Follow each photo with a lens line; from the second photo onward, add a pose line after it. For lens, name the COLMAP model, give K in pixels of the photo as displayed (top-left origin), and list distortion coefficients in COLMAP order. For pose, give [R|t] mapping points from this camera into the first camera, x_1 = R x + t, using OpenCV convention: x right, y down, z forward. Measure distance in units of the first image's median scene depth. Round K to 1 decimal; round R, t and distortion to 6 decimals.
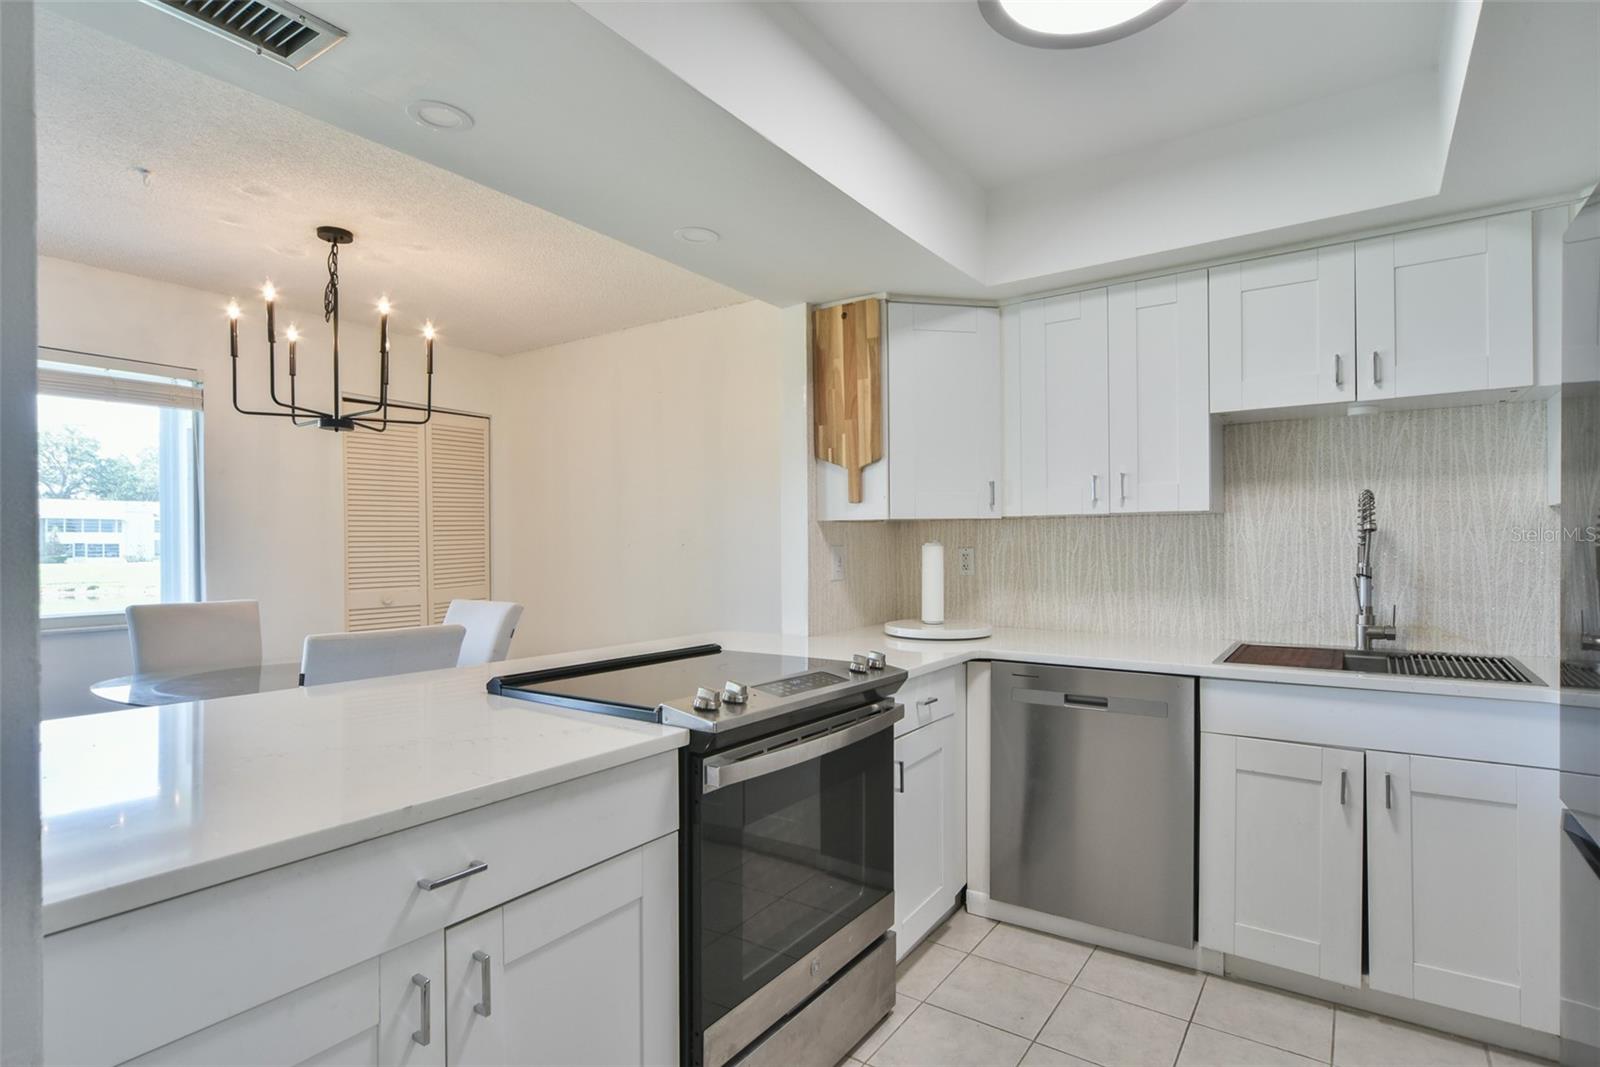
lens RADIAL K [[807.3, 0, 816.3], [0, 807.3, 543.8], [0, 0, 1]] dist [-0.000391, 0.001115]
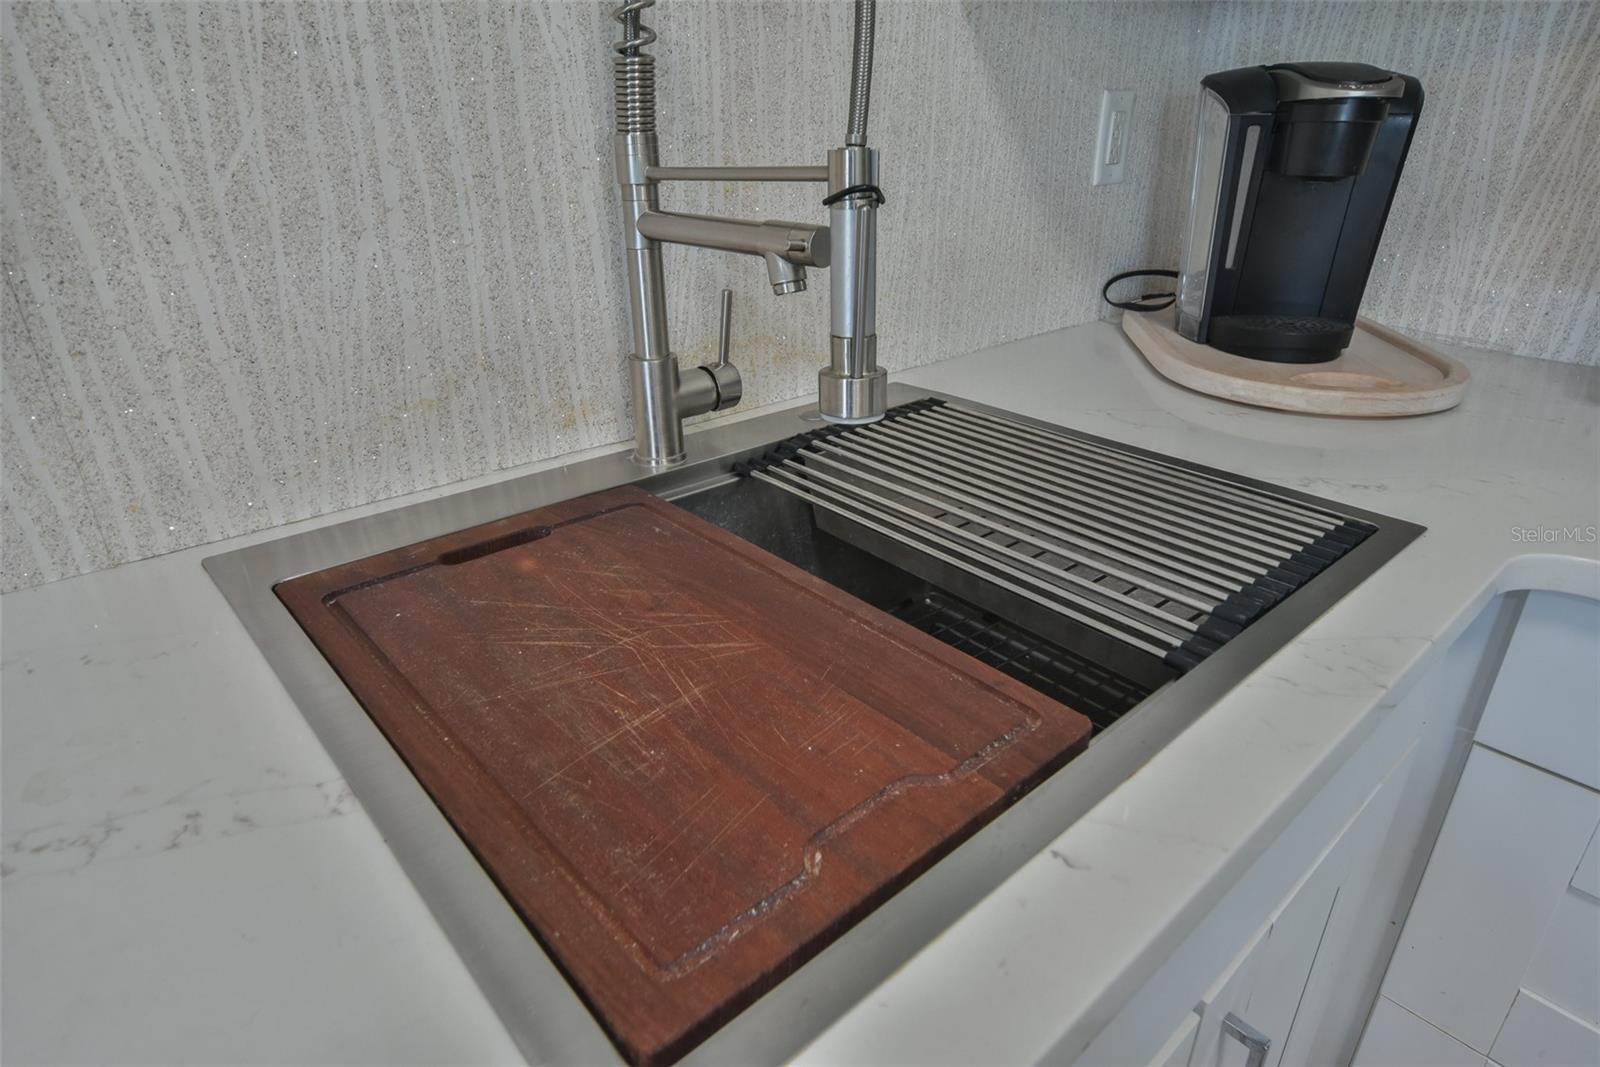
lens RADIAL K [[894.7, 0, 804.0], [0, 894.7, 540.2], [0, 0, 1]] dist [0.000267, 0.000134]
pose [[0.238374, -0.407588, 0.881504, 0.347195], [-0.002223, 0.907438, 0.420181, 0.019163], [-0.971171, -0.102120, 0.215403, 0.775274]]
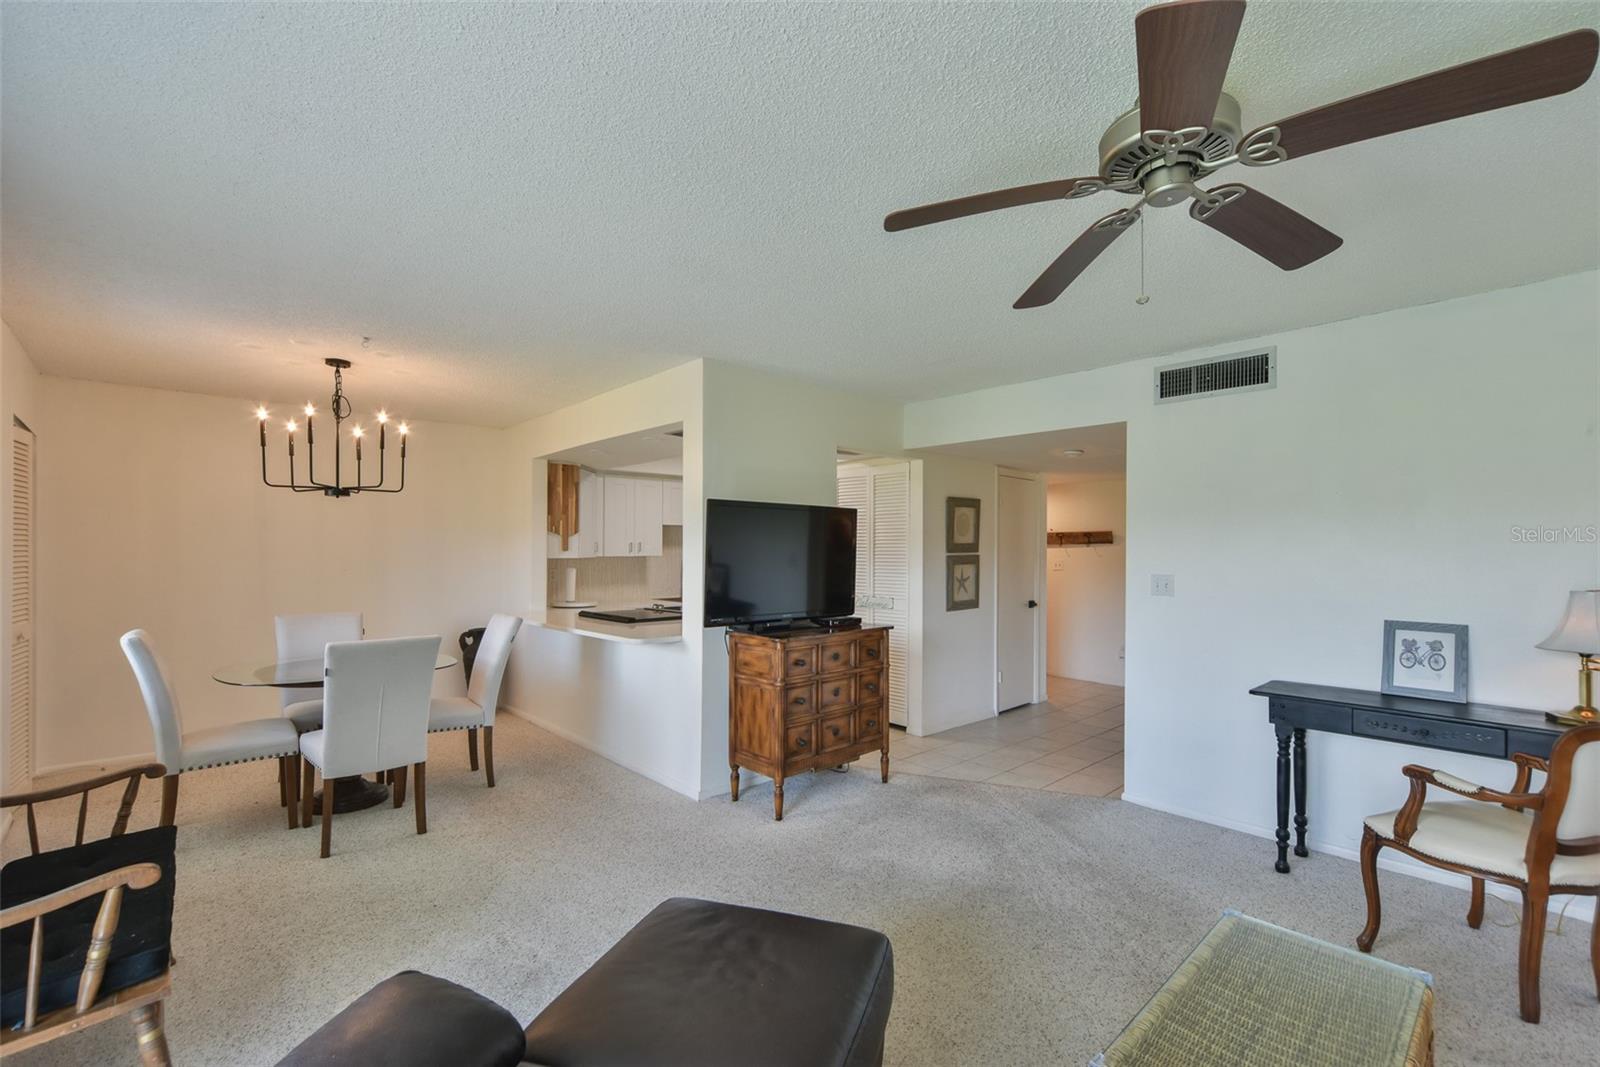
lens RADIAL K [[690.3, 0, 816.6], [0, 690.3, 552.9], [0, 0, 1]] dist [-0.006229, 0.003330]
pose [[0.200152, 0.003774, 0.979758, -1.793252], [-0.002599, 0.999991, -0.003321, -0.040859], [-0.979761, -0.001881, 0.200160, -0.106754]]
